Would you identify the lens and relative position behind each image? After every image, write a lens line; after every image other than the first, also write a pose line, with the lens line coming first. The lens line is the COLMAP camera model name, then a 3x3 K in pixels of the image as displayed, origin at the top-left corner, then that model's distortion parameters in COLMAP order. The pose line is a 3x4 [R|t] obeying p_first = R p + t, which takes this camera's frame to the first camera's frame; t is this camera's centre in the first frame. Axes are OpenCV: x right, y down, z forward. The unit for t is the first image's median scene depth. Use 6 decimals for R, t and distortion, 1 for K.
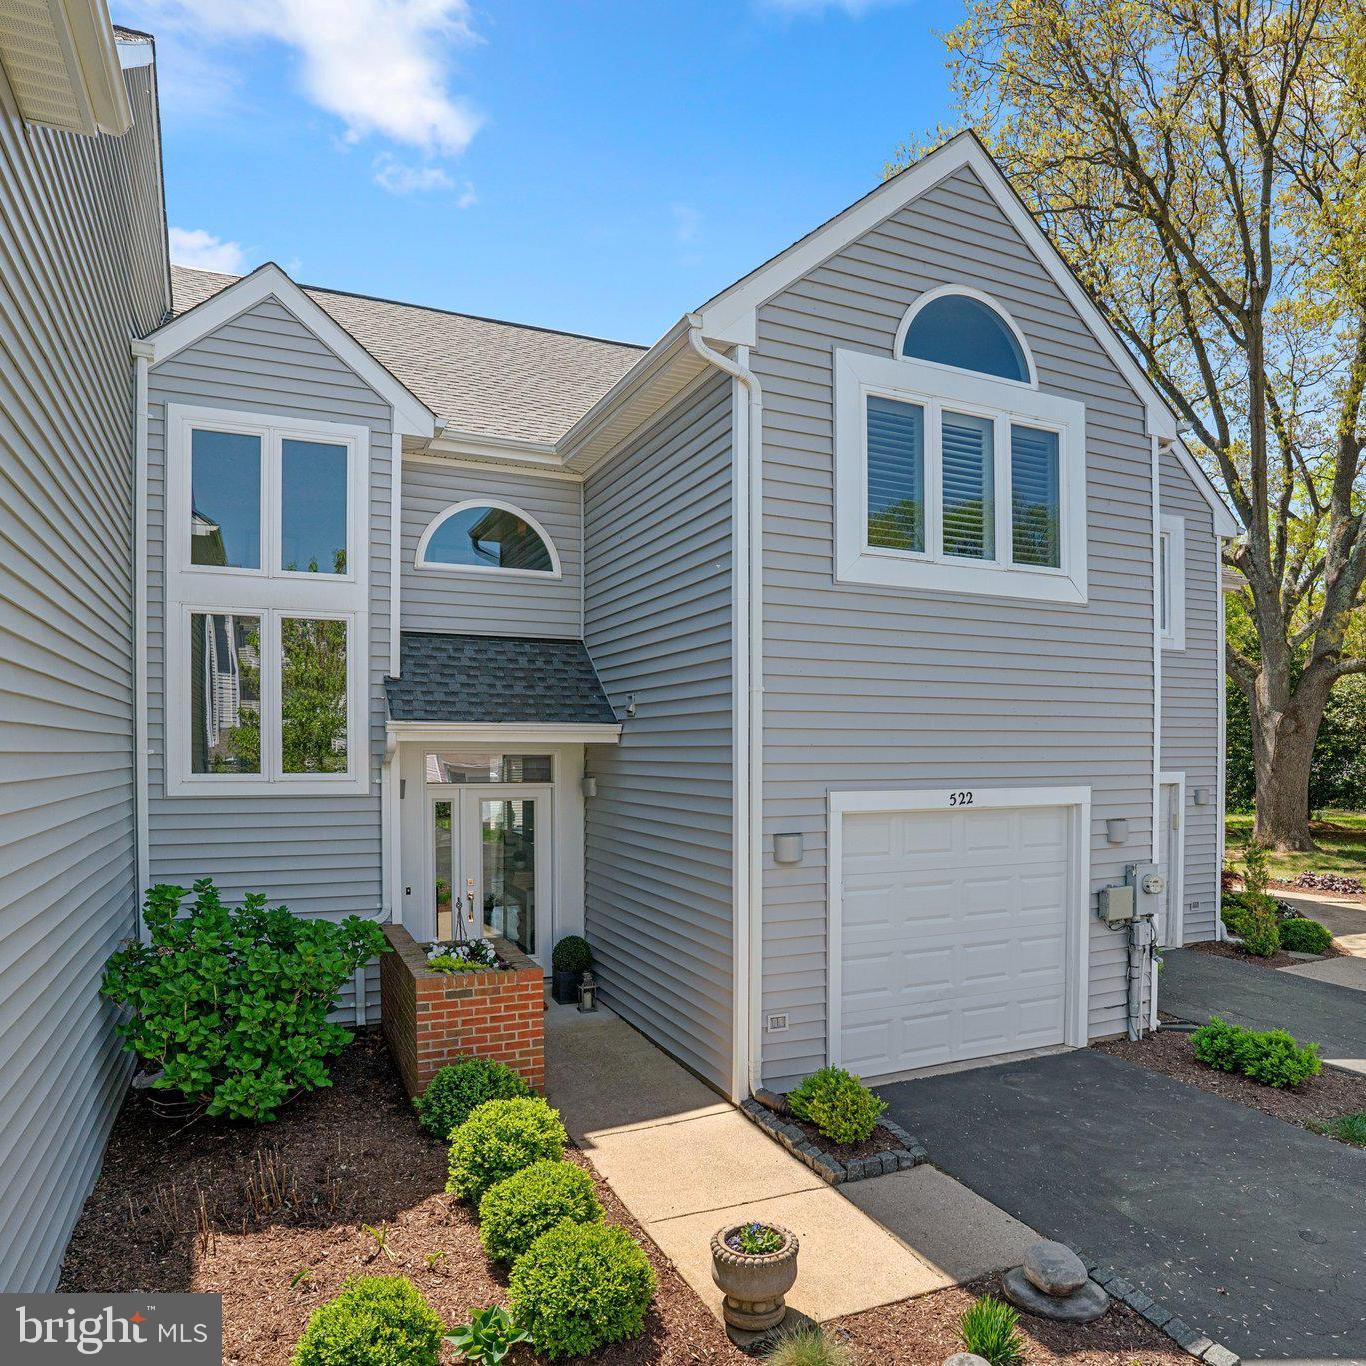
lens RADIAL K [[930.9, 0, 682.6], [0, 930.9, 699.5], [0, 0, 1]] dist [-0.045649, 0.003047]
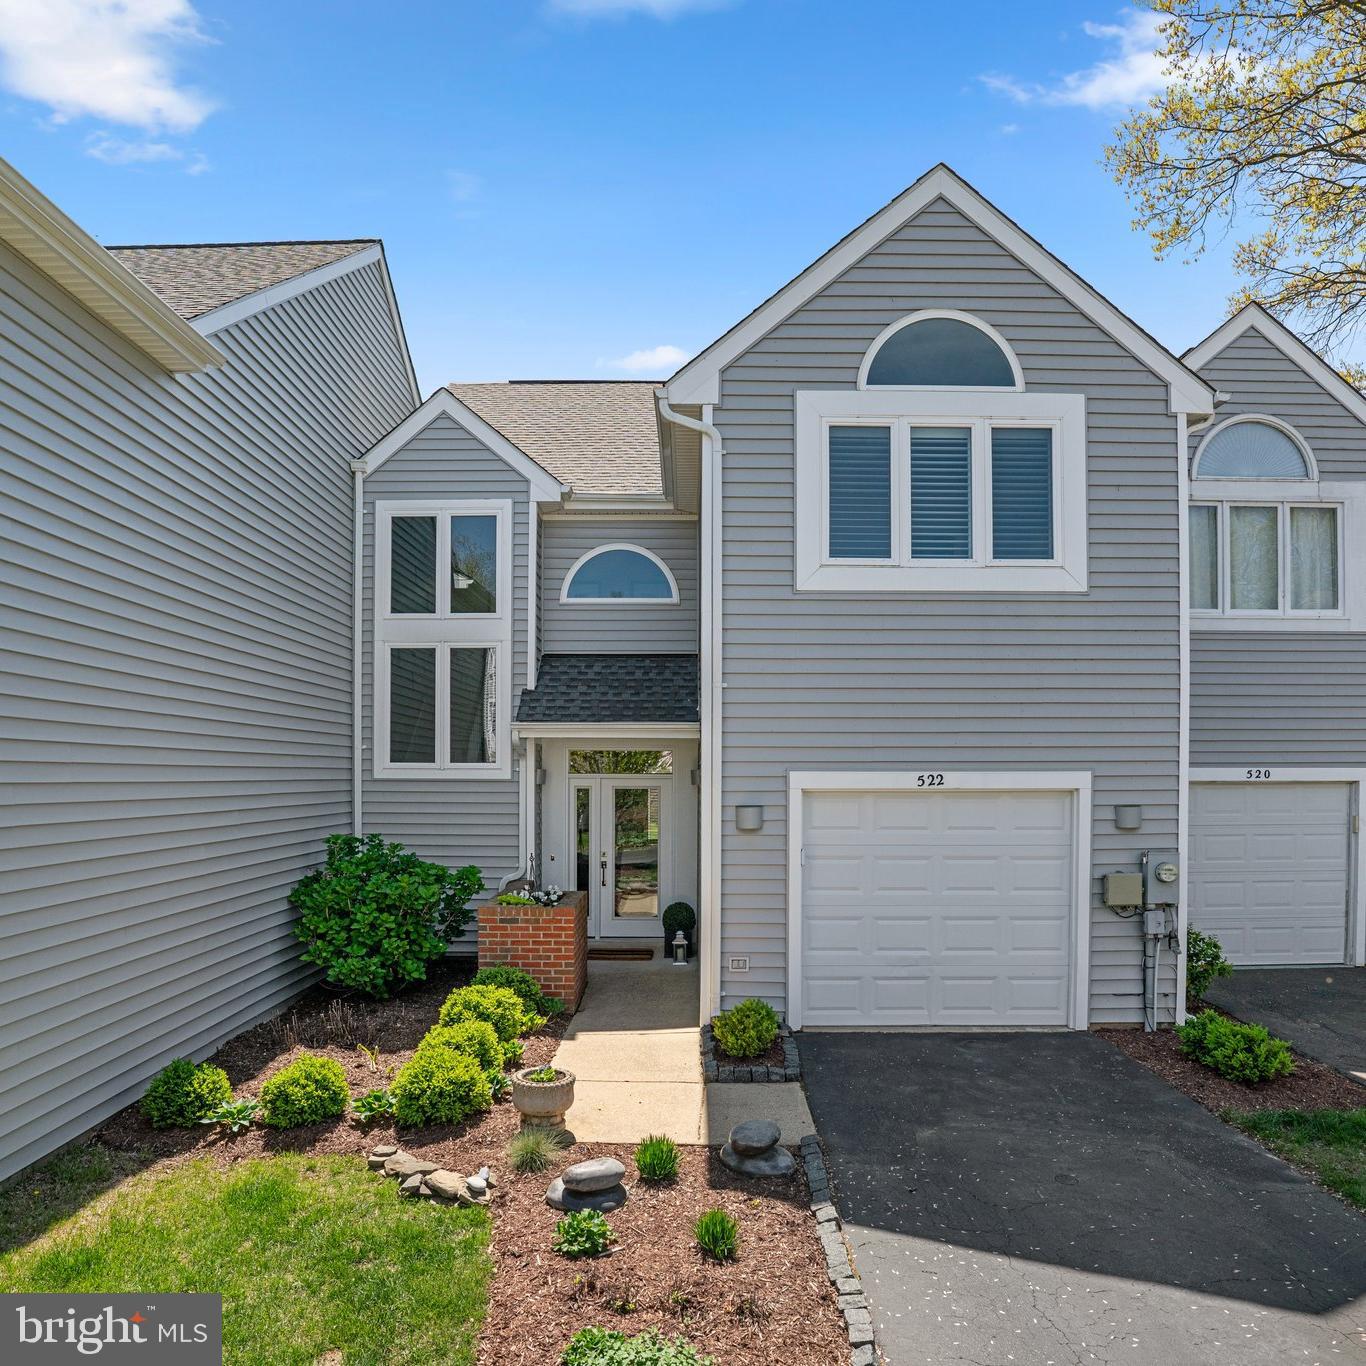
lens RADIAL K [[930.9, 0, 682.6], [0, 930.9, 699.5], [0, 0, 1]] dist [-0.045649, 0.003047]
pose [[0.910806, -0.031585, -0.411624, 0.460626], [0.021881, 0.999361, -0.028268, 0.034739], [0.412253, 0.016740, 0.910915, -0.105061]]
